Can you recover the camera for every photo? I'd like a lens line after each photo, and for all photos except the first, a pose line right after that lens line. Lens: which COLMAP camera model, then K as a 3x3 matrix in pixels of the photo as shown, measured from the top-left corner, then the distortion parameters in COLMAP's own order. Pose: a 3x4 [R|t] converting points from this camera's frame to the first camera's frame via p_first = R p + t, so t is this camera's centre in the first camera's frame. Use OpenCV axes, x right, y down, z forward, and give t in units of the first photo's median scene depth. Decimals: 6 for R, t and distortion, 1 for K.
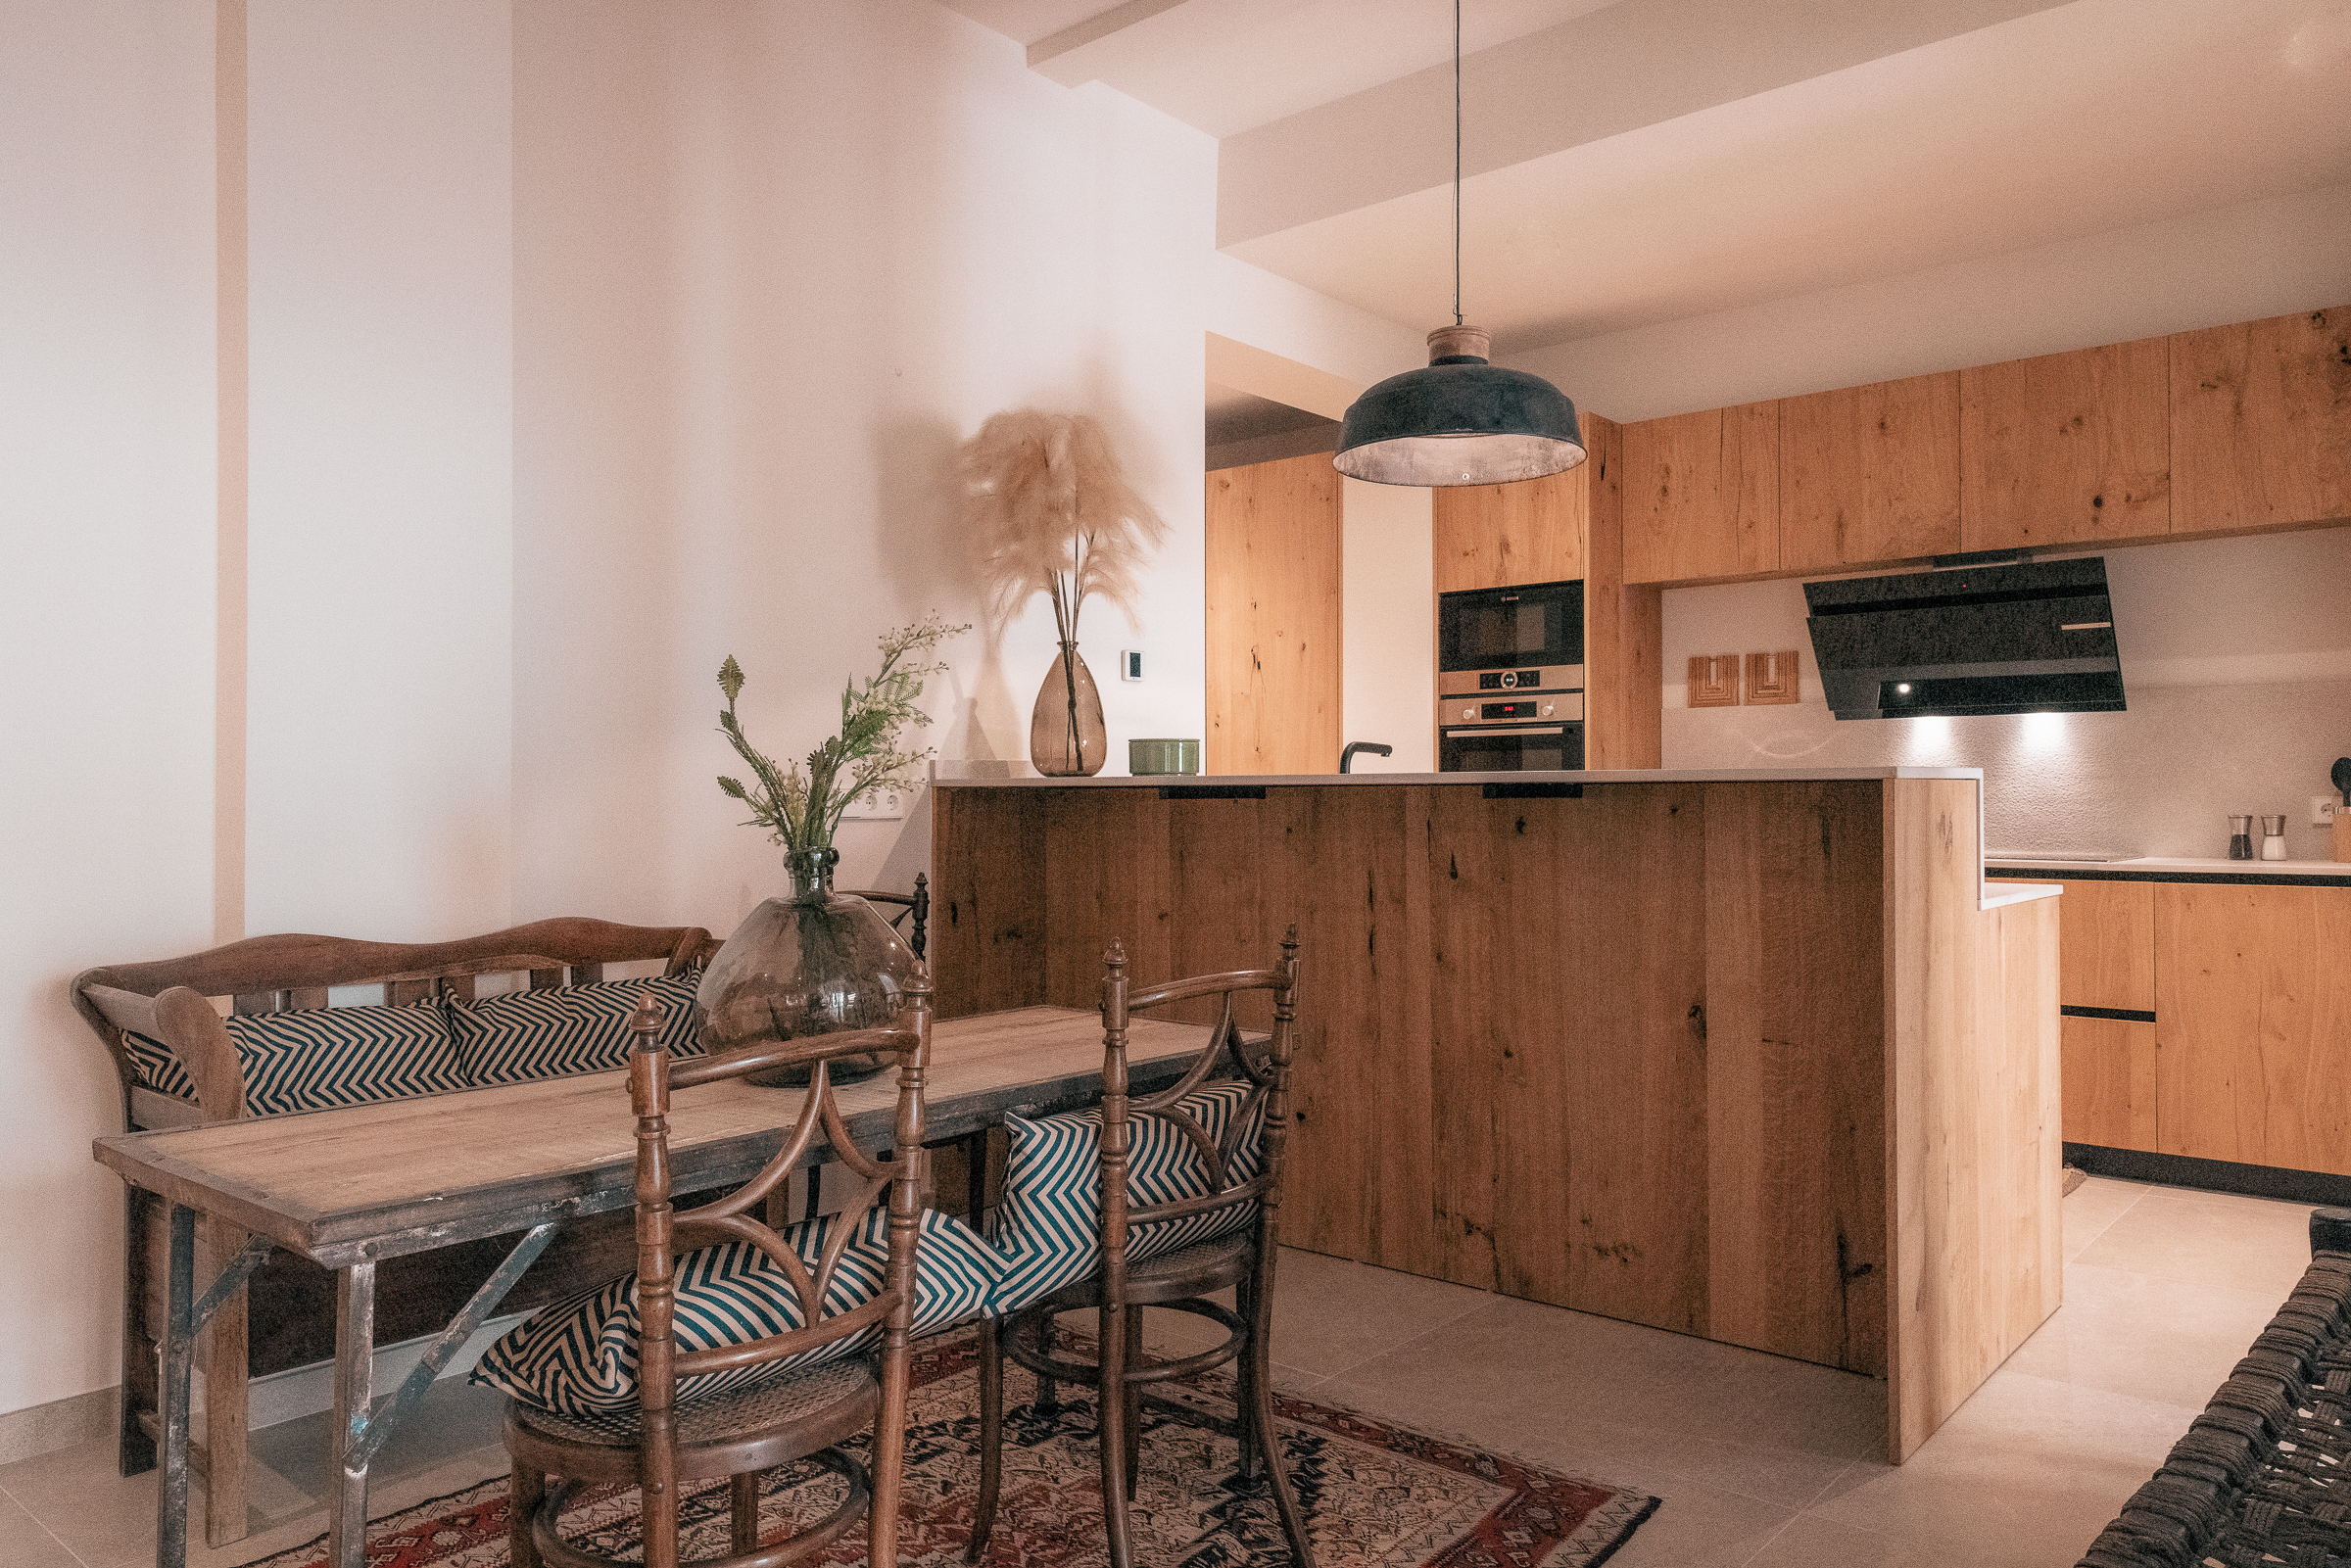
lens RADIAL K [[1645.5, 0, 1169.3], [0, 1645.5, 784.8], [0, 0, 1]] dist [0.022386, 0.002072]
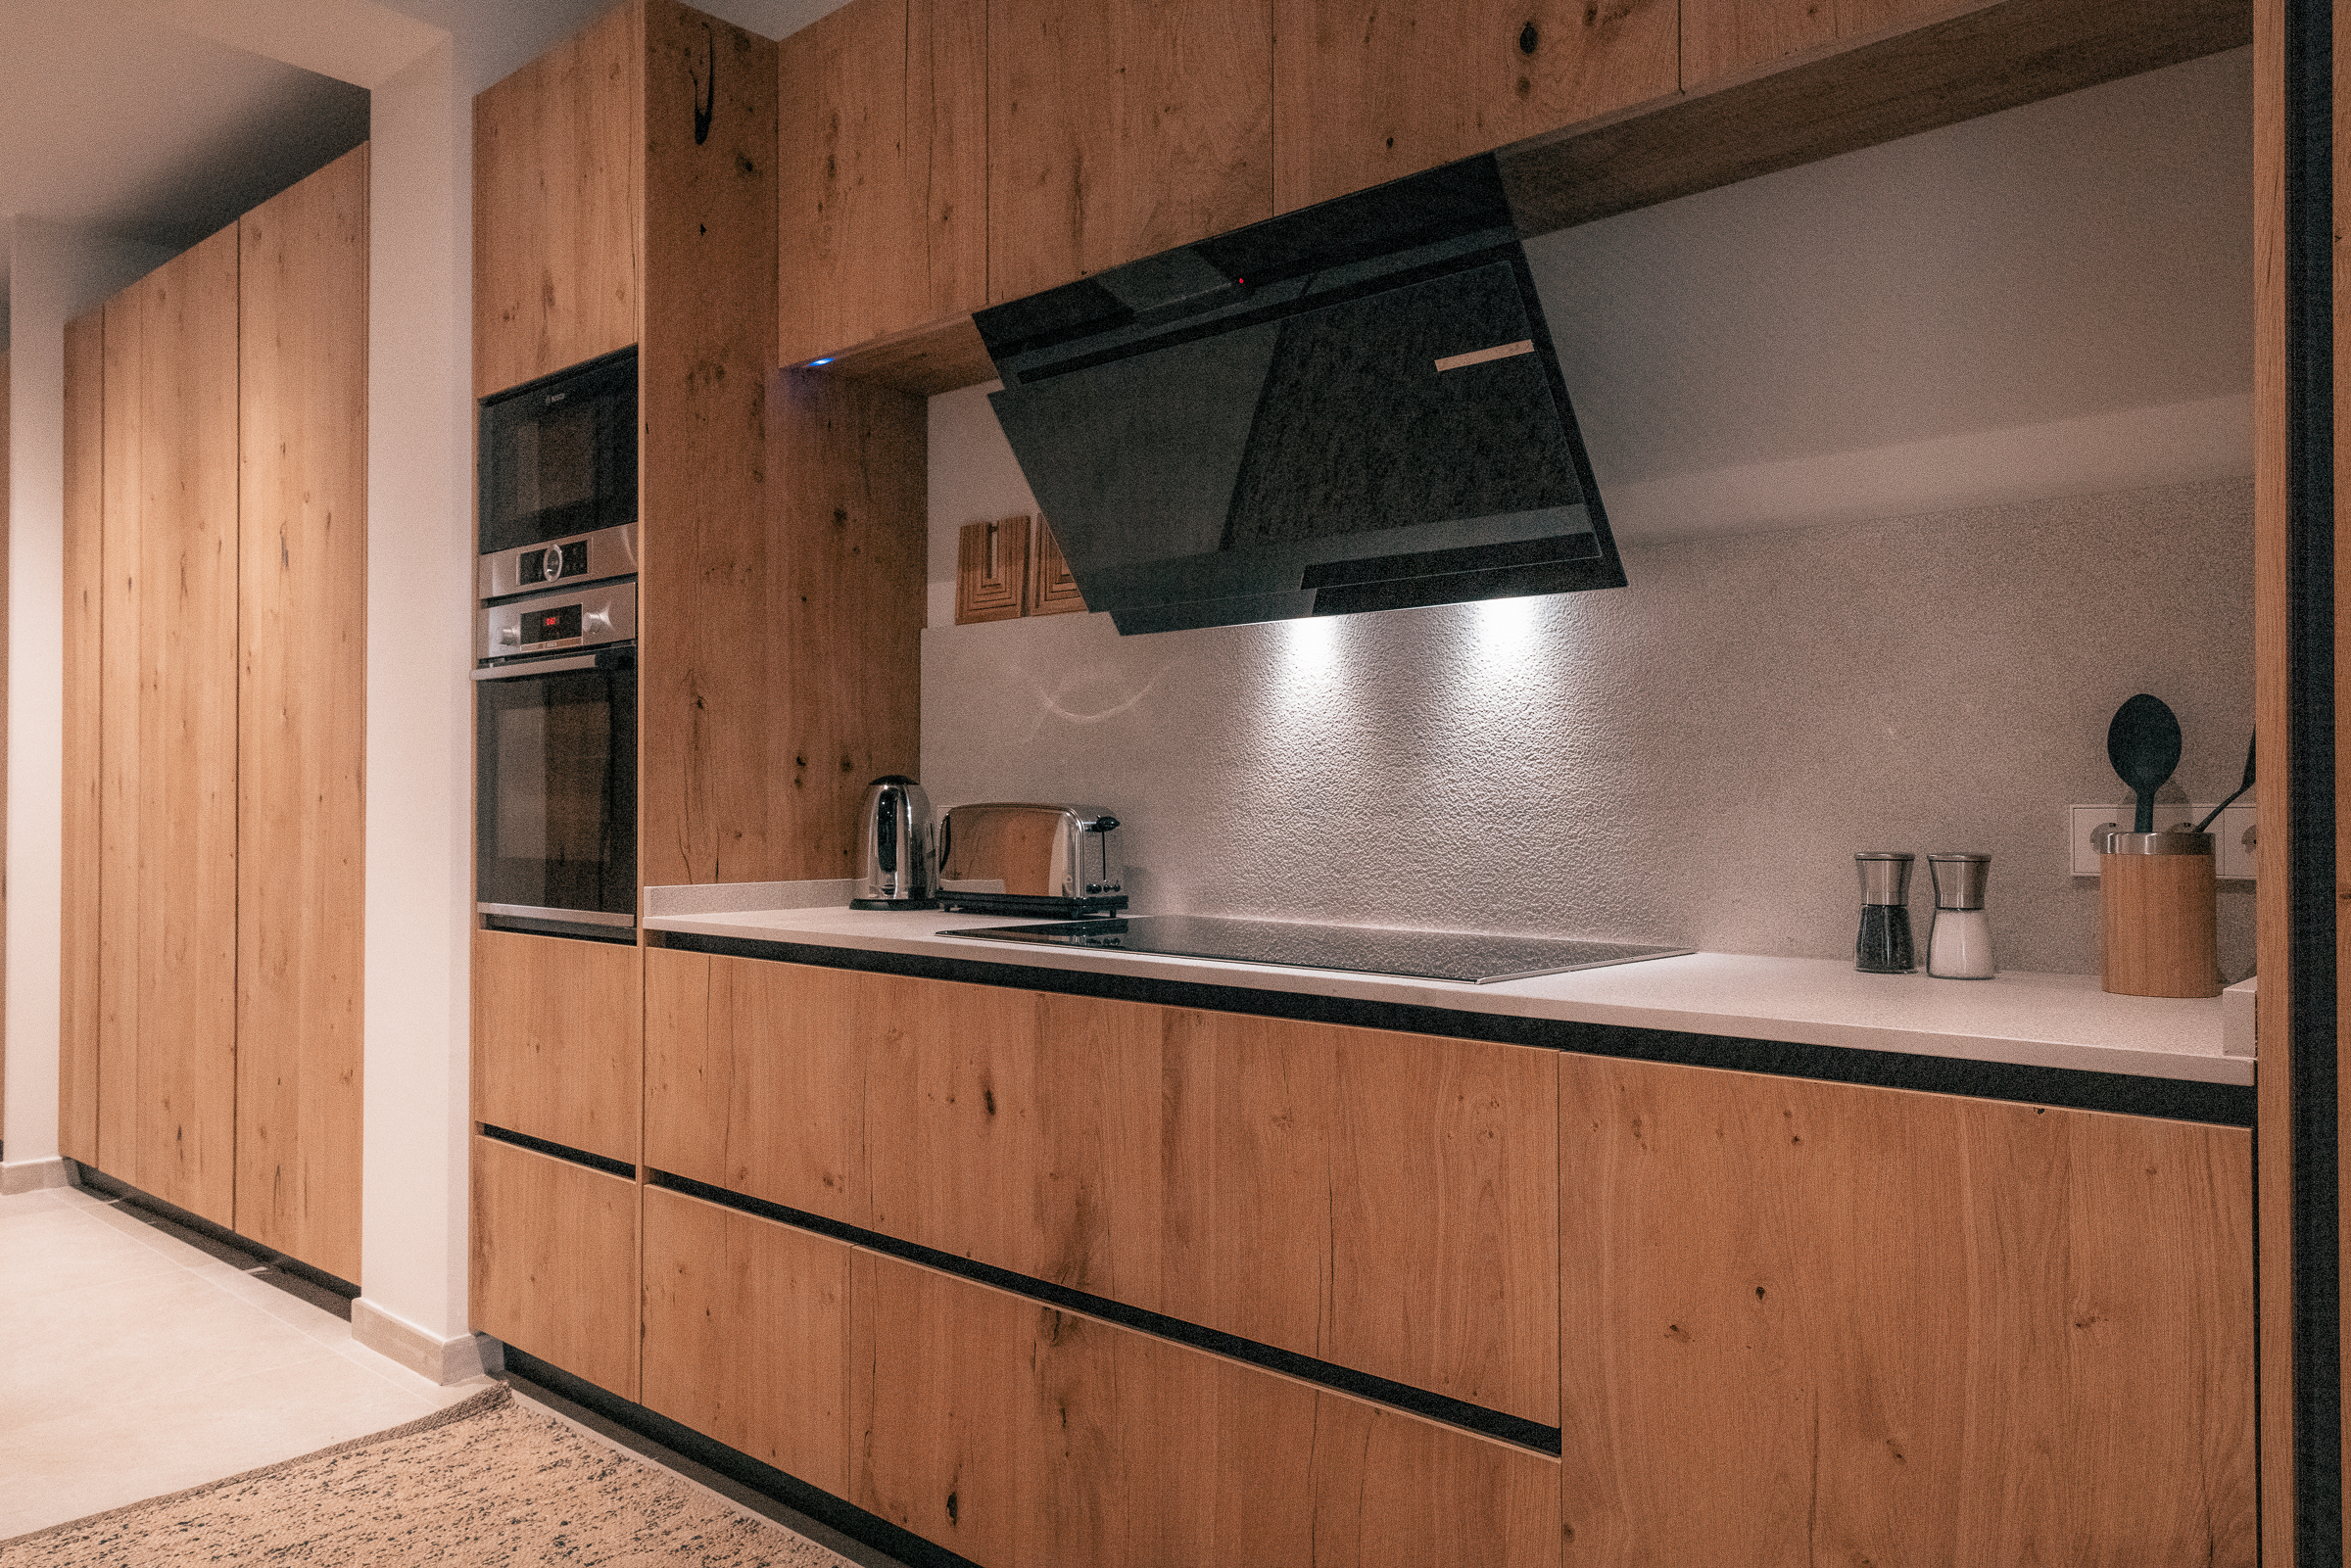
lens RADIAL K [[1645.5, 0, 1181.6], [0, 1645.5, 785.2], [0, 0, 1]] dist [0.022386, 0.002072]
pose [[0.999406, 0.003486, -0.034285, 0.441243], [-0.003632, 0.999985, -0.004202, 0.004535], [0.034269, 0.004324, 0.999403, 0.549094]]
